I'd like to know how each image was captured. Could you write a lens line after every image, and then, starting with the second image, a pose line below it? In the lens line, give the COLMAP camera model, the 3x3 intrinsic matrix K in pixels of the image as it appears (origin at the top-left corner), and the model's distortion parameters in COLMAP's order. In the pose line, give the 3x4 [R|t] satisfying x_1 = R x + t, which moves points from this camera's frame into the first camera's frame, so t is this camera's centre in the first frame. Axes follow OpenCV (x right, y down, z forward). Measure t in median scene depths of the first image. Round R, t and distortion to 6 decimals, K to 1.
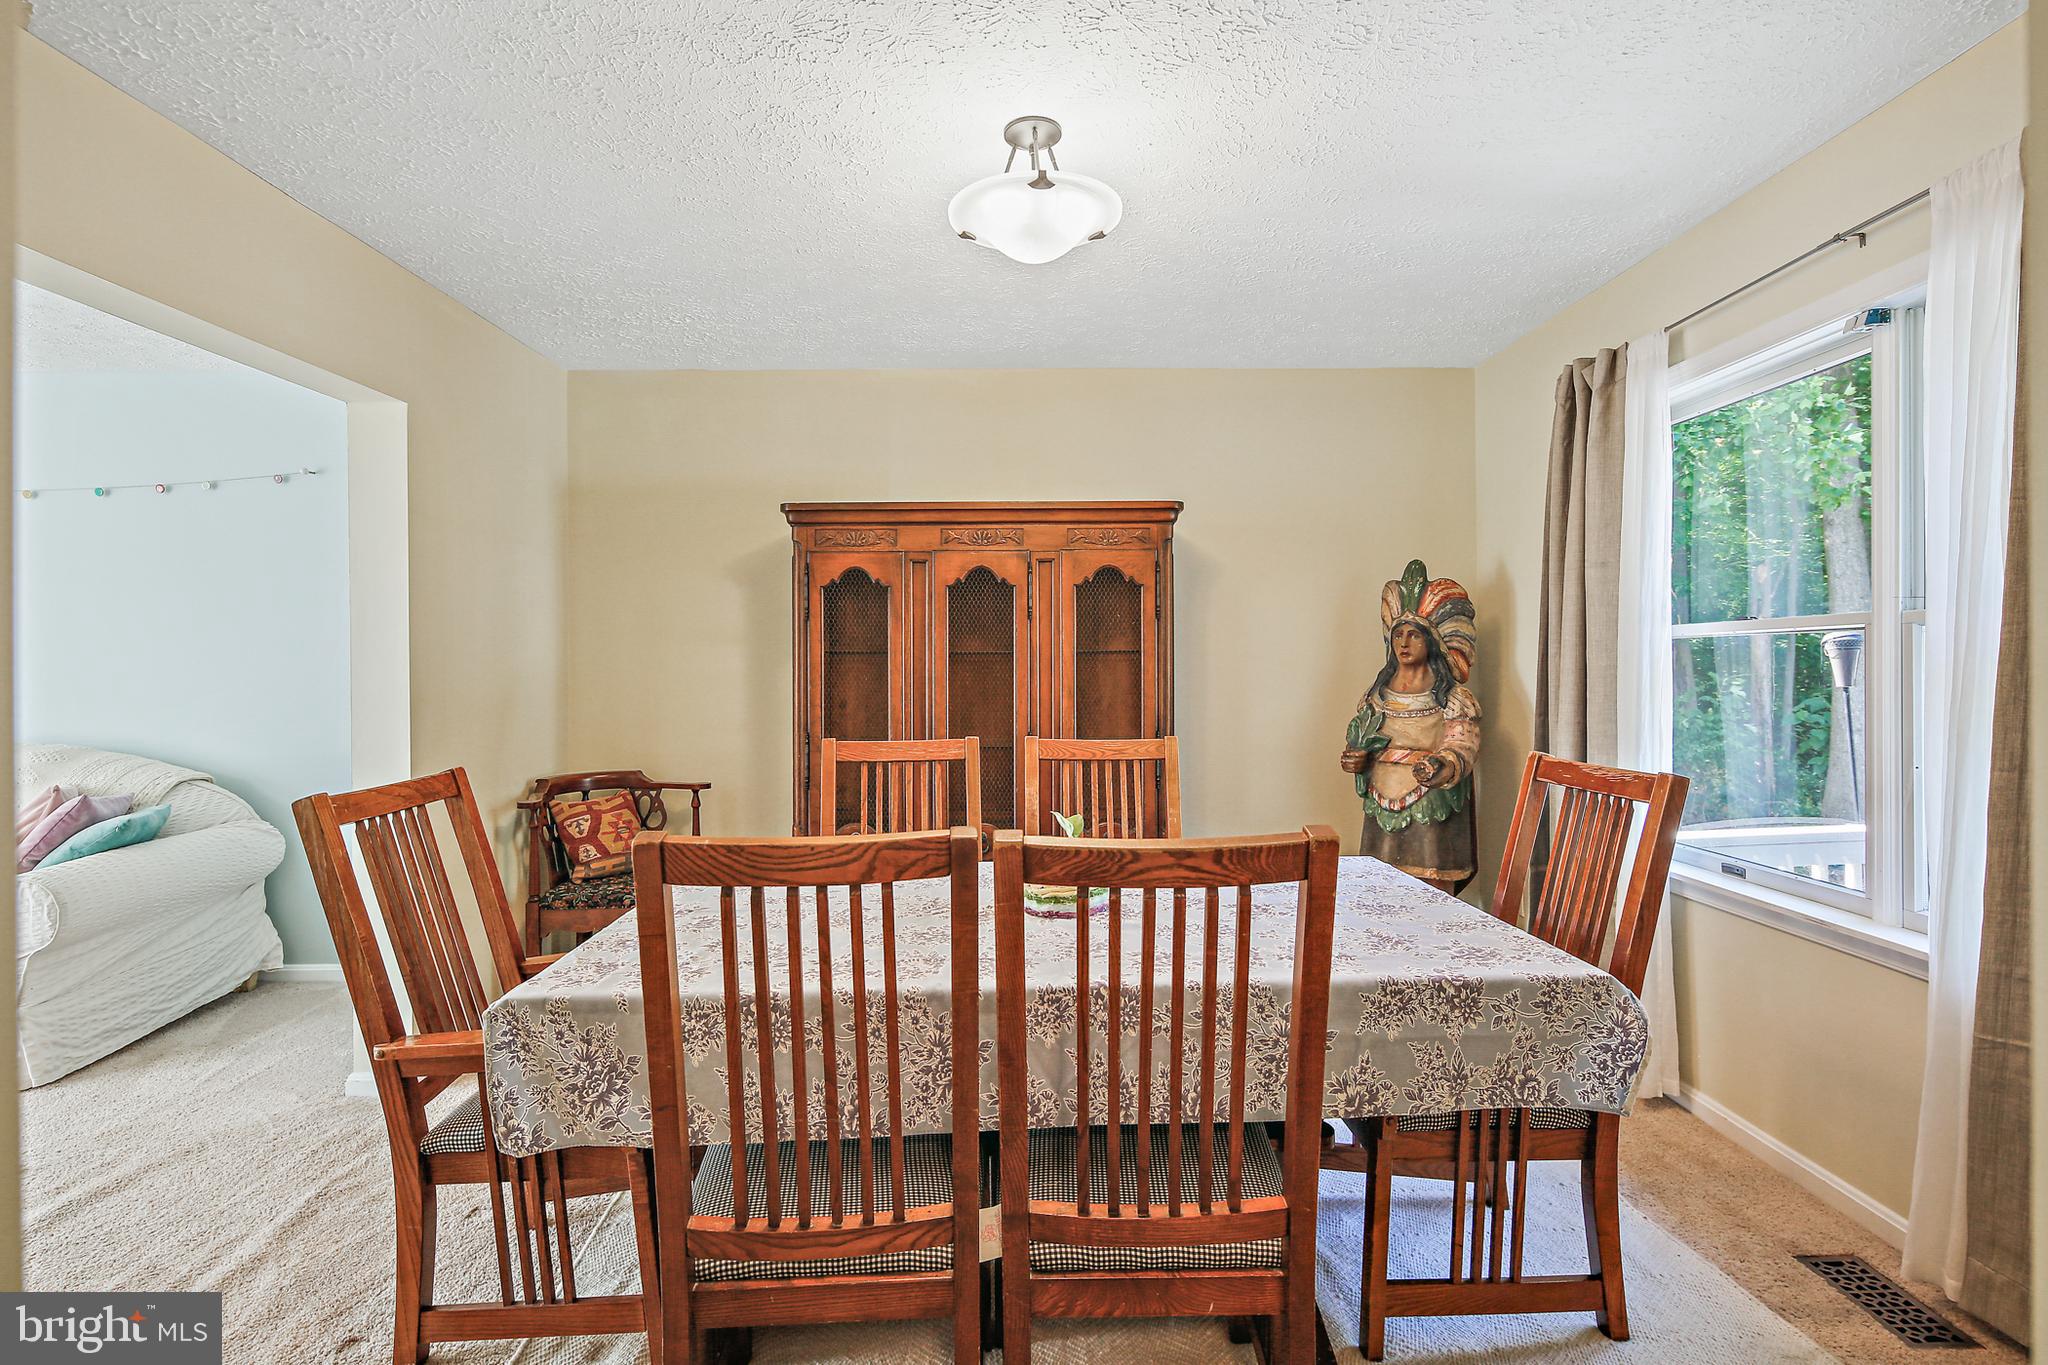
lens RADIAL K [[997.2, 0, 1013.6], [0, 997.2, 686.7], [0, 0, 1]] dist [-0.000369, -0.000137]
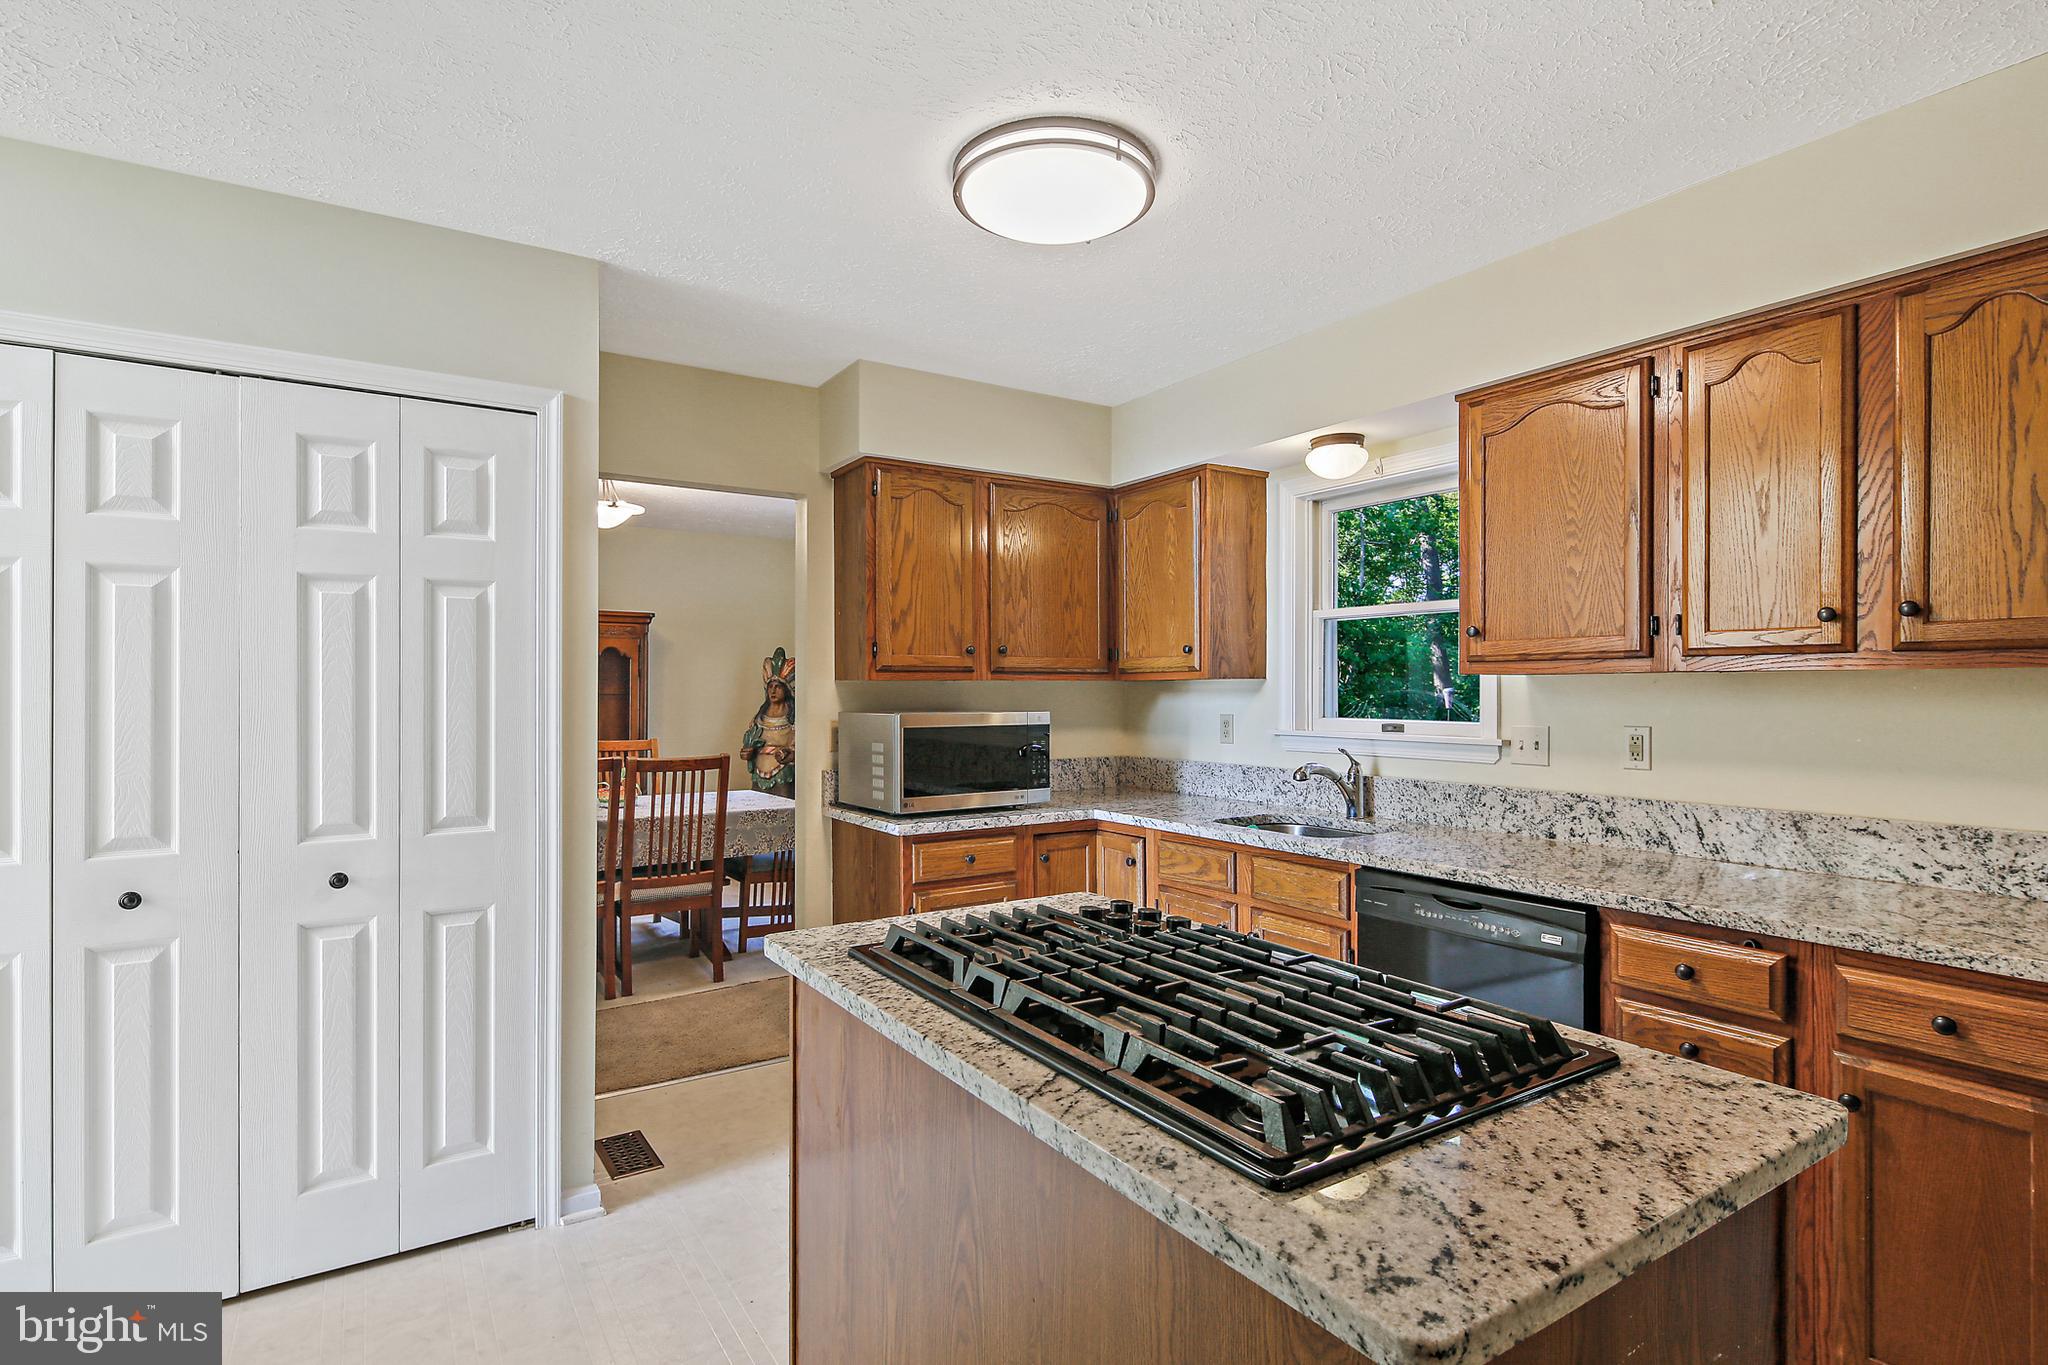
lens RADIAL K [[1008.9, 0, 1030.6], [0, 1008.9, 678.2], [0, 0, 1]] dist [-0.000051, -0.000278]
pose [[0.836938, 0.011387, 0.547179, -0.395366], [-0.004699, 0.999896, -0.013621, -0.068472], [-0.547278, 0.008829, 0.836904, -1.379580]]
